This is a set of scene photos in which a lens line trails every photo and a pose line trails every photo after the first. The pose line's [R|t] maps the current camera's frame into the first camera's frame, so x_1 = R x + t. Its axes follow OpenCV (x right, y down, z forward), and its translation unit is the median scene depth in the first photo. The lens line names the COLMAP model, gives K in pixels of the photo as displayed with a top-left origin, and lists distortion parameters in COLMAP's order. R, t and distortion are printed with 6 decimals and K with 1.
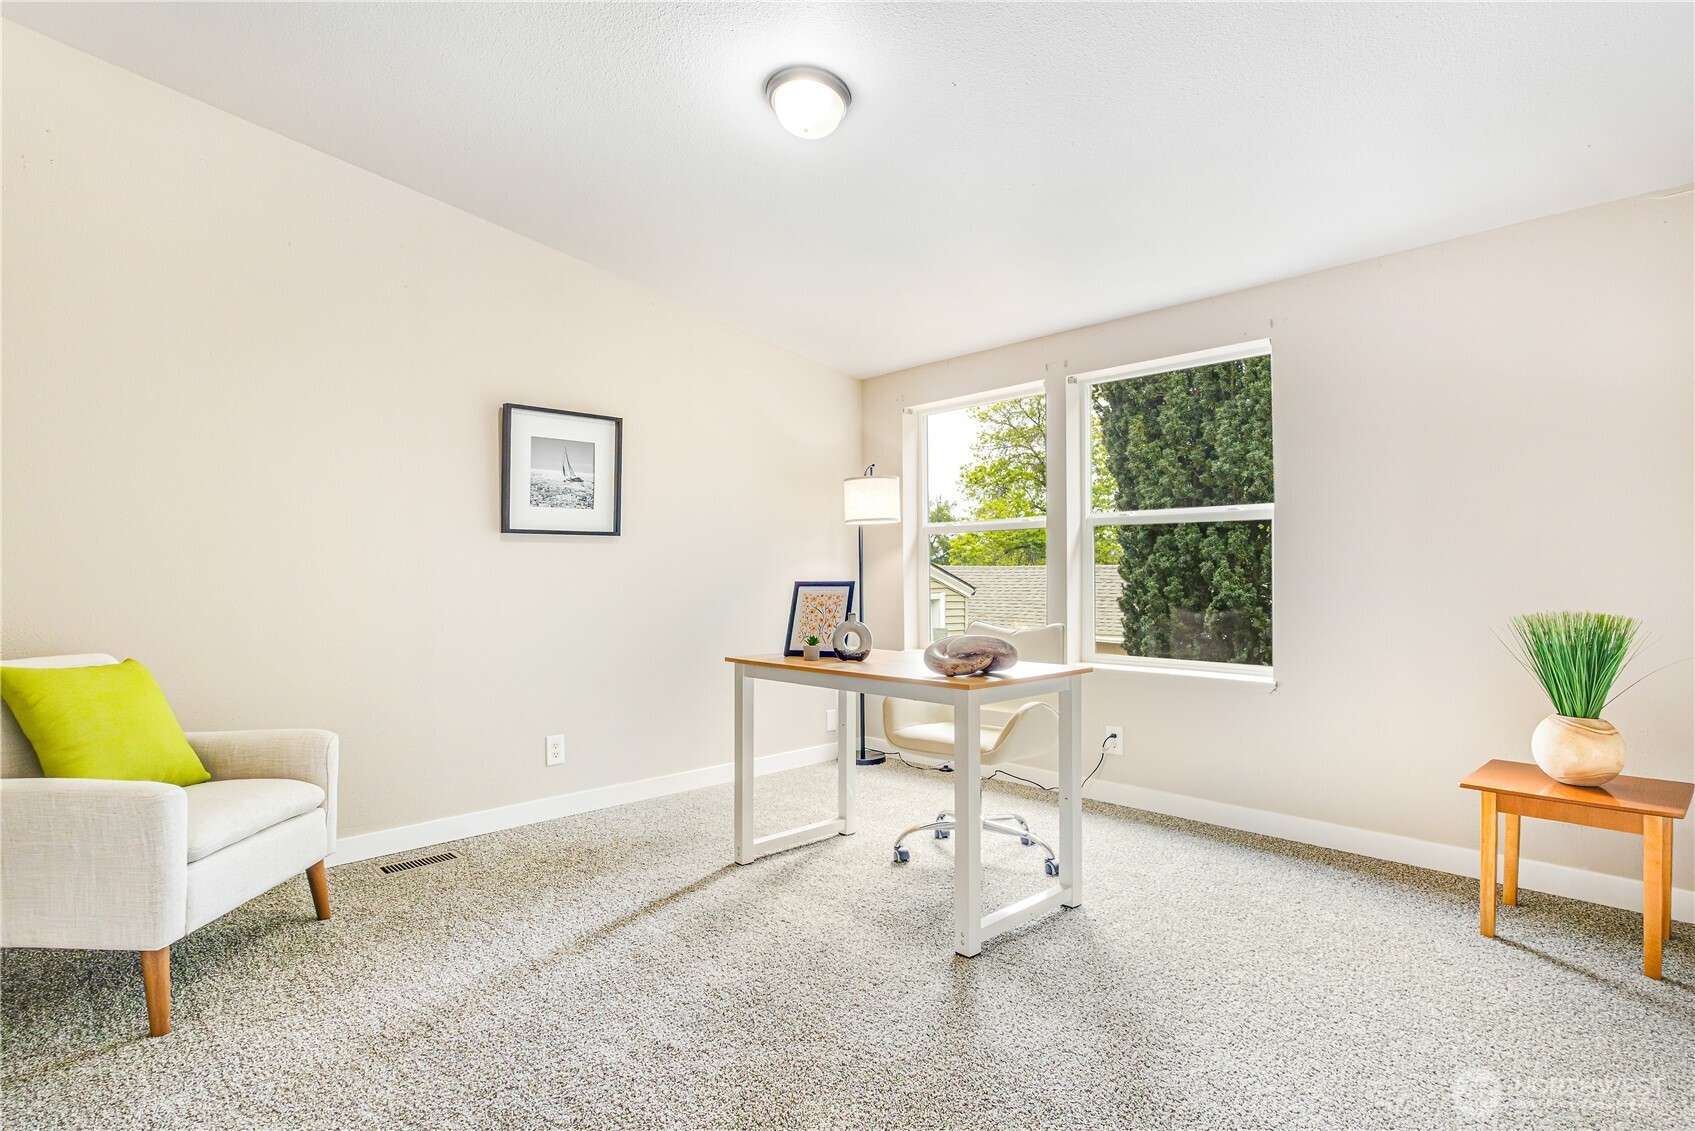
lens RADIAL K [[863.4, 0, 845.5], [0, 863.4, 576.6], [0, 0, 1]] dist [-0.018461, 0.000396]
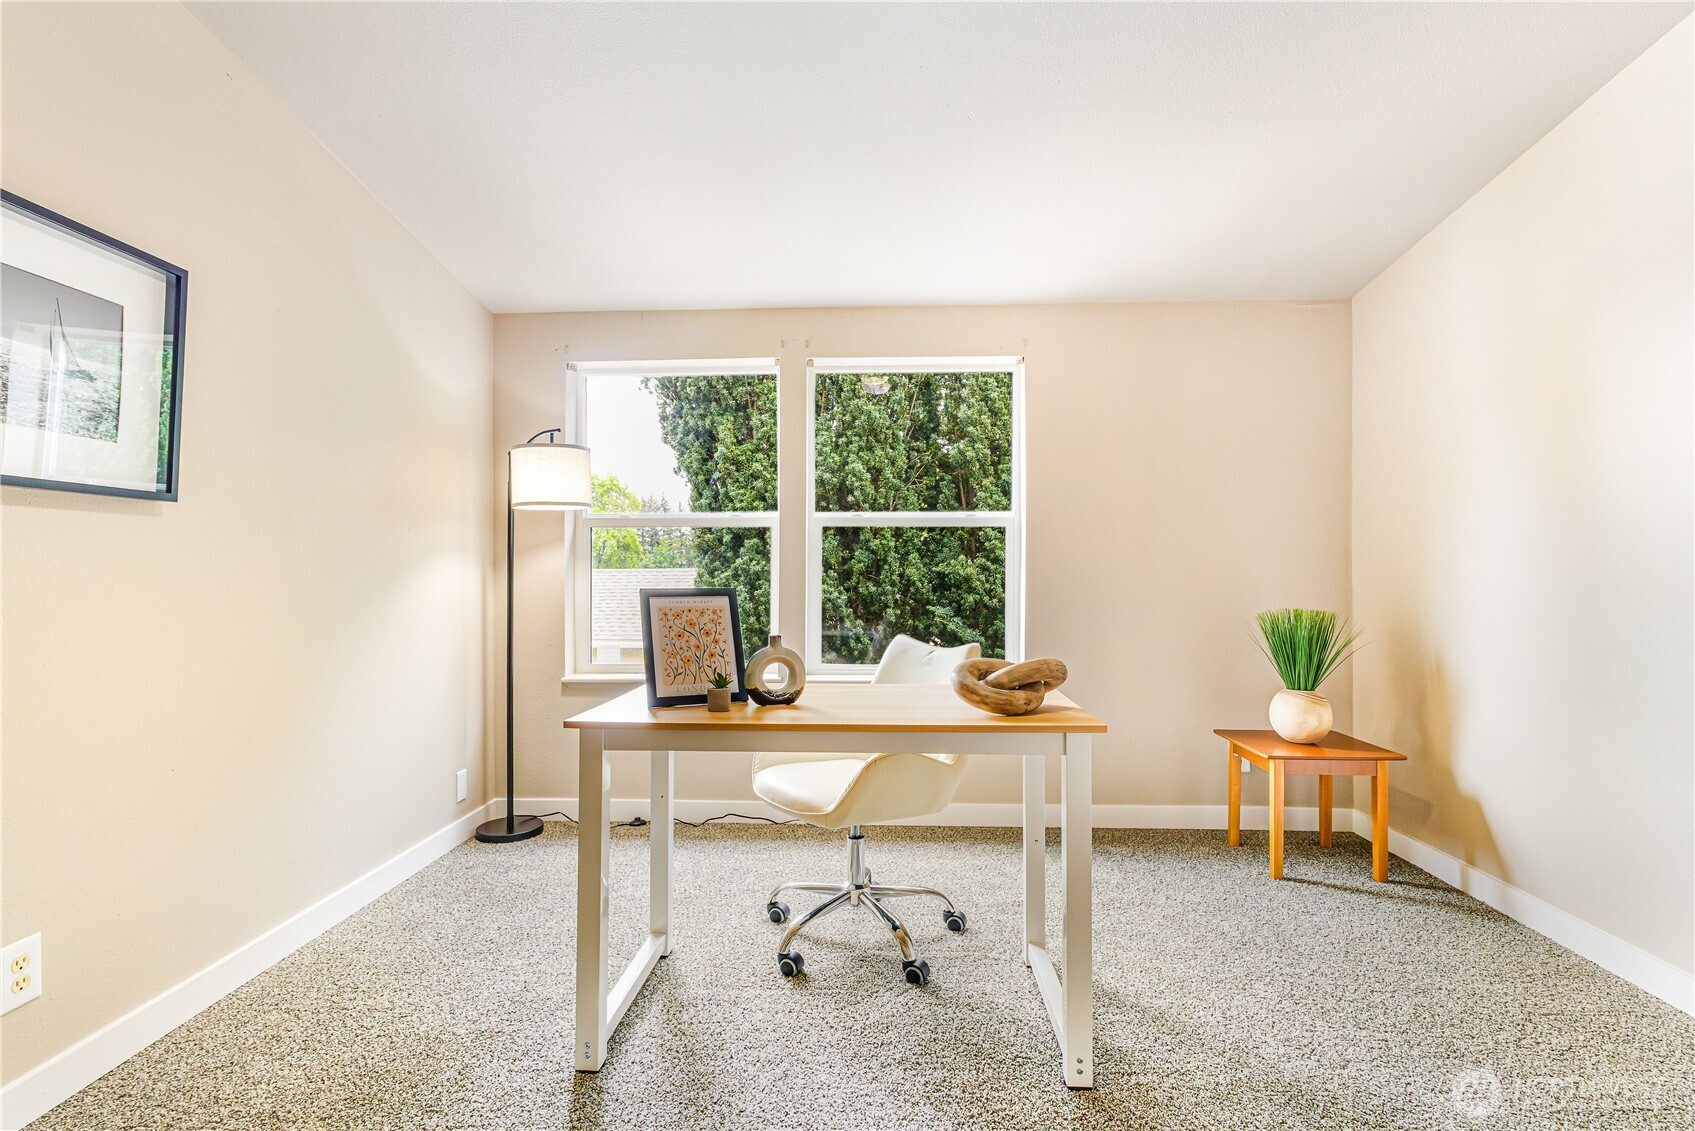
lens RADIAL K [[806.8, 0, 849.4], [0, 806.8, 560.6], [0, 0, 1]] dist [0.001667, 0.000018]
pose [[0.715286, 0.017069, 0.698624, -0.250405], [-0.000197, 0.999707, -0.024223, -0.000494], [-0.698832, 0.017189, 0.715079, 0.309797]]
